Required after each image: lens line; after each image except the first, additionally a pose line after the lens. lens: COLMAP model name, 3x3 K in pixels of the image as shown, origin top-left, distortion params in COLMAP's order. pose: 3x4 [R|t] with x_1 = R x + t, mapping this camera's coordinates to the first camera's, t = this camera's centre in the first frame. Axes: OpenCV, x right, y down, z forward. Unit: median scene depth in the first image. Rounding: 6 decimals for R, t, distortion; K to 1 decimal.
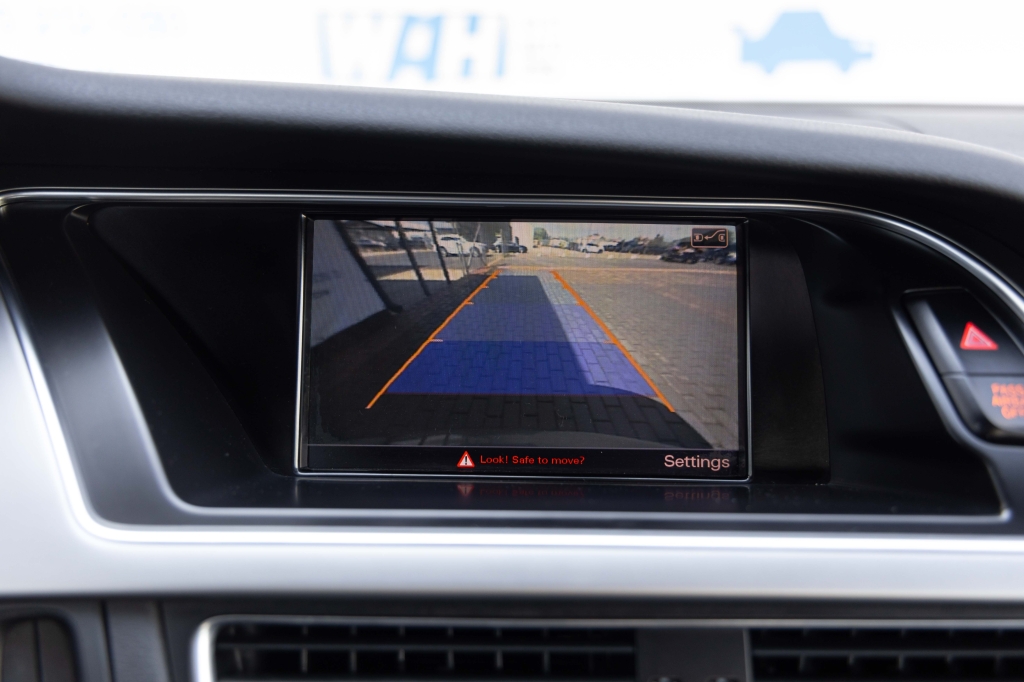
lens RADIAL K [[987.5, 0, 509.7], [0, 987.5, 346.8], [0, 0, 1]] dist [0.004591, 0.000000]
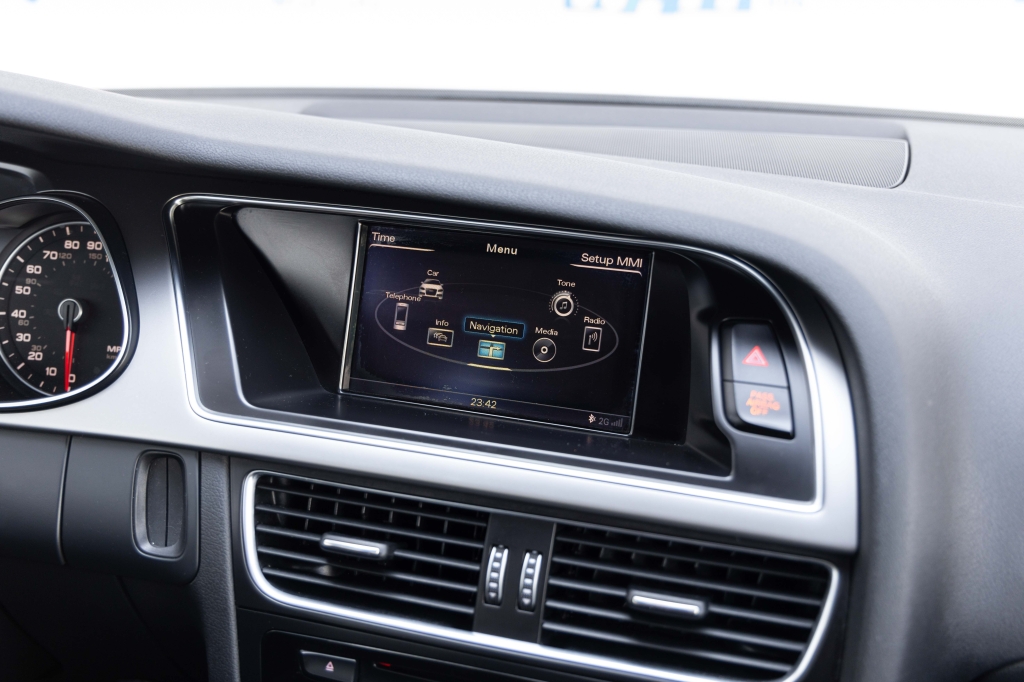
lens RADIAL K [[1063.4, 0, 508.3], [0, 1063.4, 339.4], [0, 0, 1]] dist [-0.013990, 0.000000]
pose [[0.962144, 0.109021, -0.249789, 0.516143], [-0.091018, 0.992421, 0.082558, -0.133790], [0.256896, -0.056697, 0.964775, -0.614522]]
